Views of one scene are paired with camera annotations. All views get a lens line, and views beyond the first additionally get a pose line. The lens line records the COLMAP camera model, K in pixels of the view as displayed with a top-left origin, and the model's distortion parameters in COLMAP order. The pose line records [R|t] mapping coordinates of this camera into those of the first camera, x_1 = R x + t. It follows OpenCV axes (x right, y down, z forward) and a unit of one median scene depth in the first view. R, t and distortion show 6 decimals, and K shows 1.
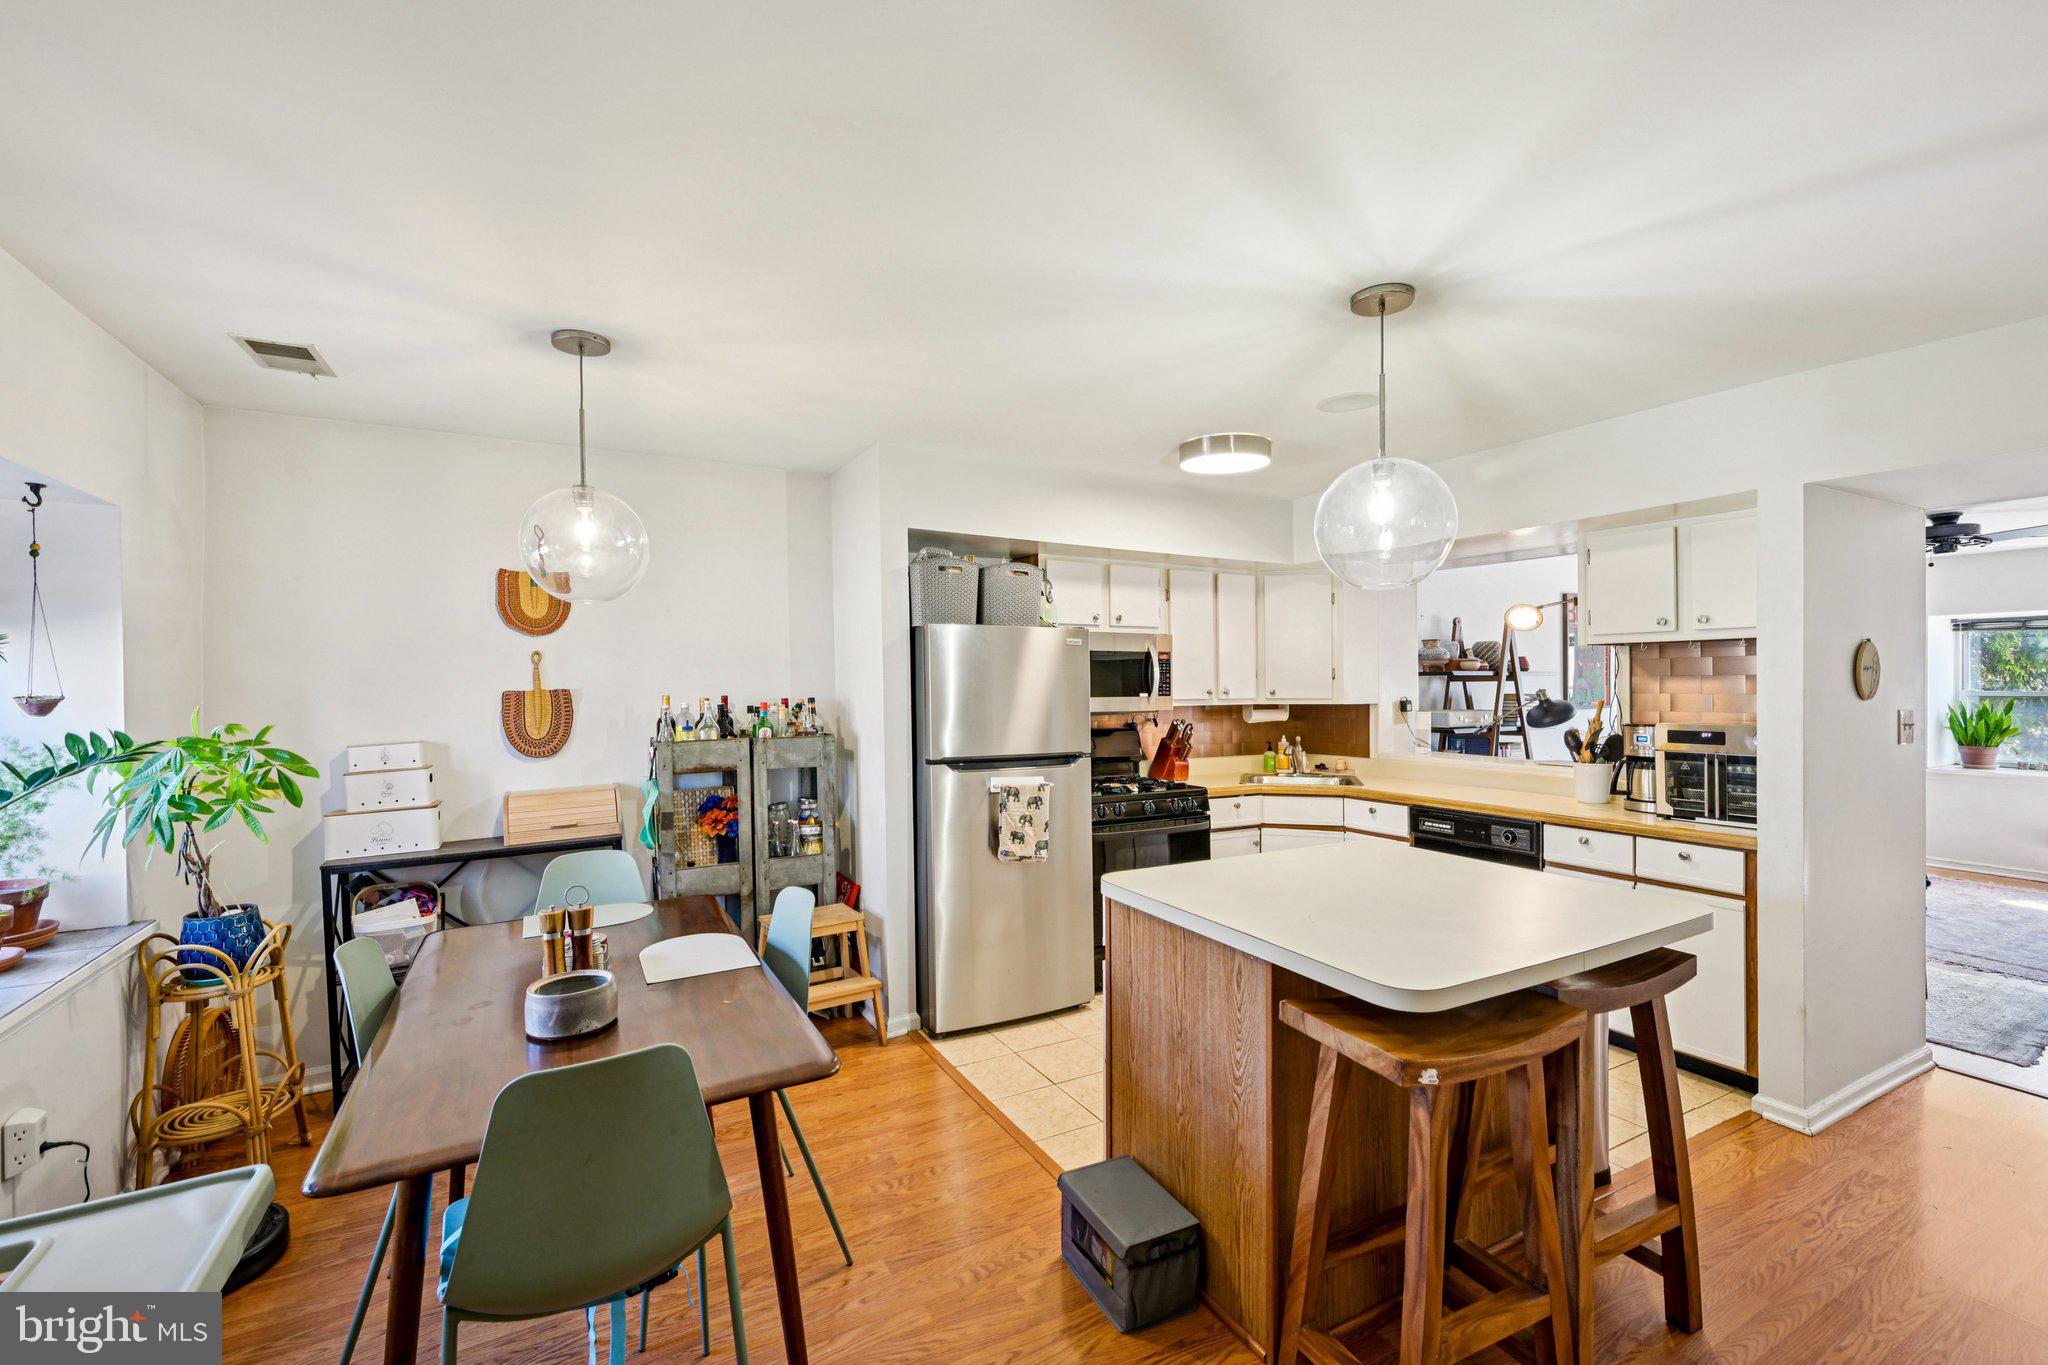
lens RADIAL K [[873.5, 0, 1024.0], [0, 873.5, 682.5], [0, 0, 1]] dist [0.000195, 0.000156]
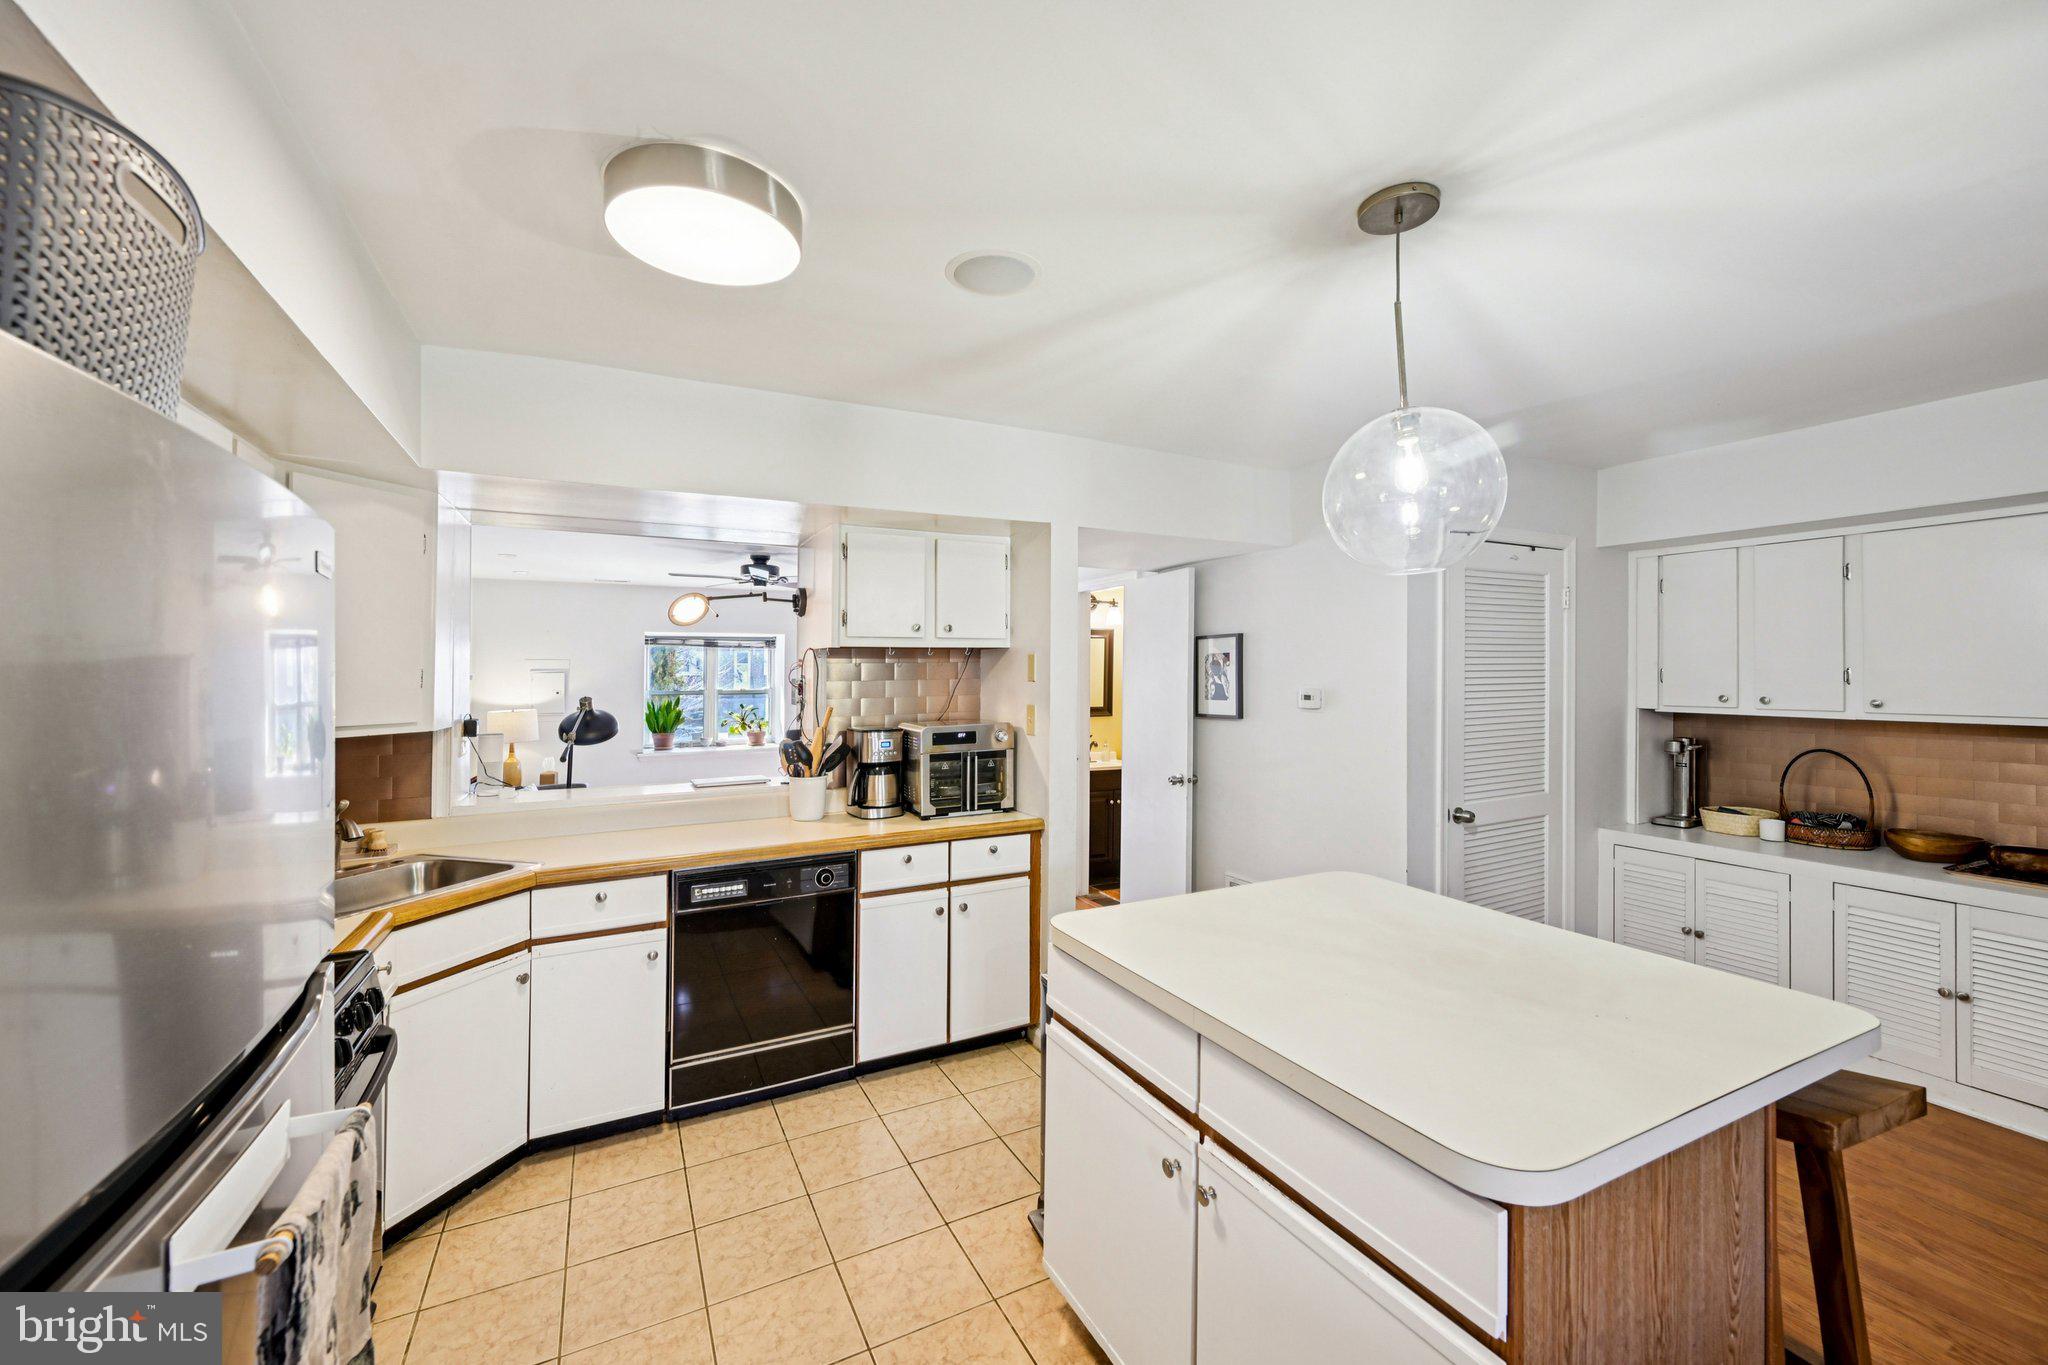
lens RADIAL K [[807.1, 0, 1013.5], [0, 807.1, 673.9], [0, 0, 1]] dist [0.000697, 0.000085]
pose [[0.039712, 0.004442, 0.999201, -0.203837], [0.009923, 0.999939, -0.004839, -0.009885], [-0.999162, 0.010108, 0.039666, 0.813007]]
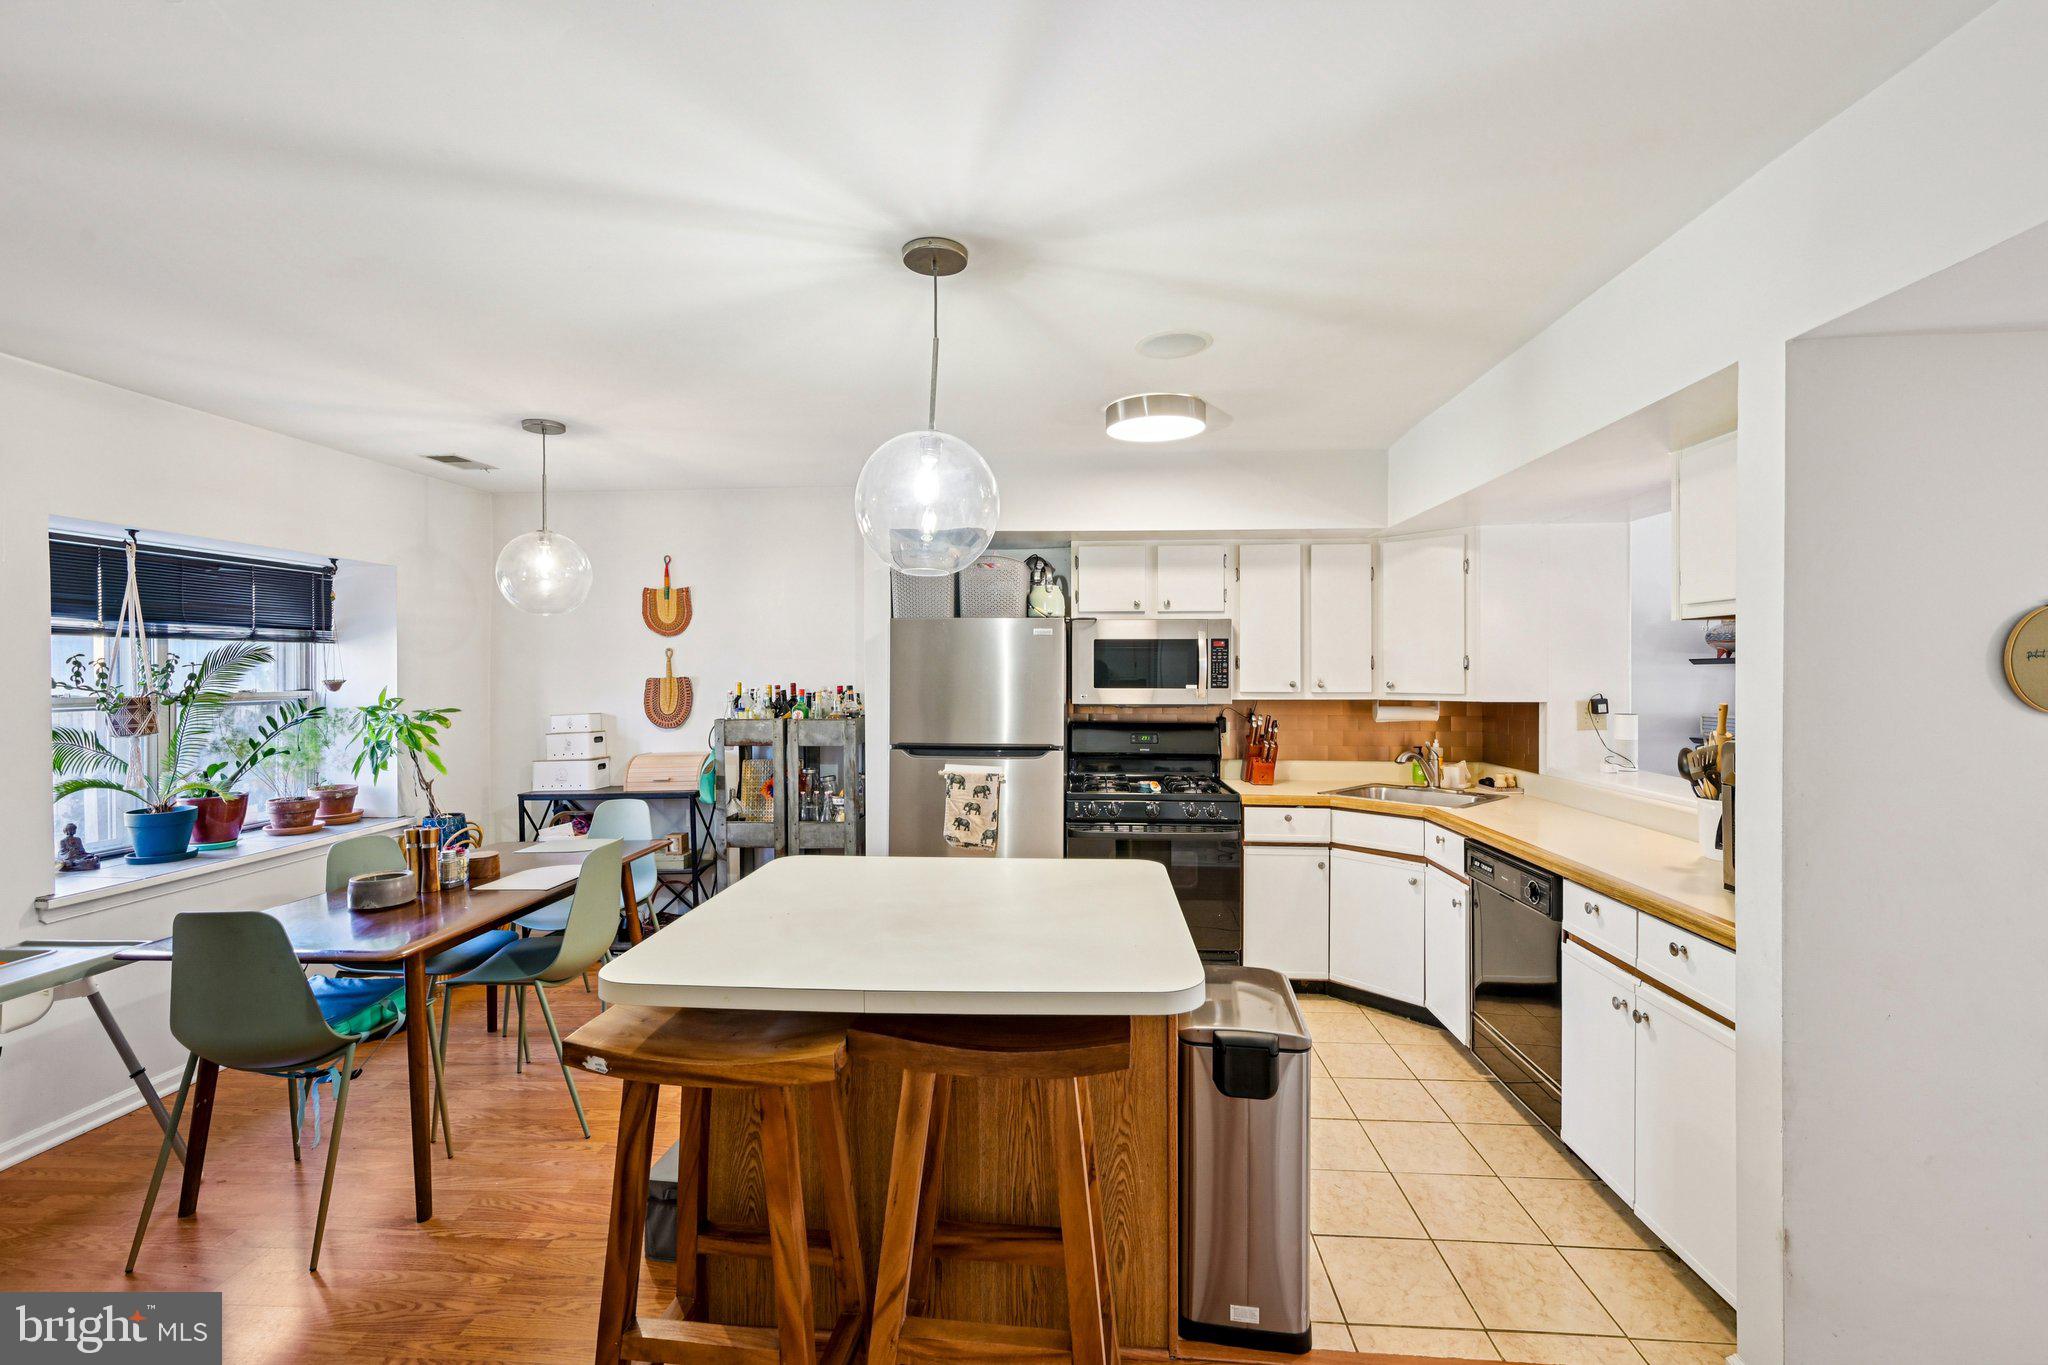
lens RADIAL K [[877.6, 0, 1020.6], [0, 877.6, 671.6], [0, 0, 1]] dist [0.001289, 0.000113]
pose [[0.838639, 0.002687, -0.544680, 0.605900], [-0.001493, 0.999995, 0.002634, -0.004519], [0.544685, -0.001396, 0.838640, 0.171581]]
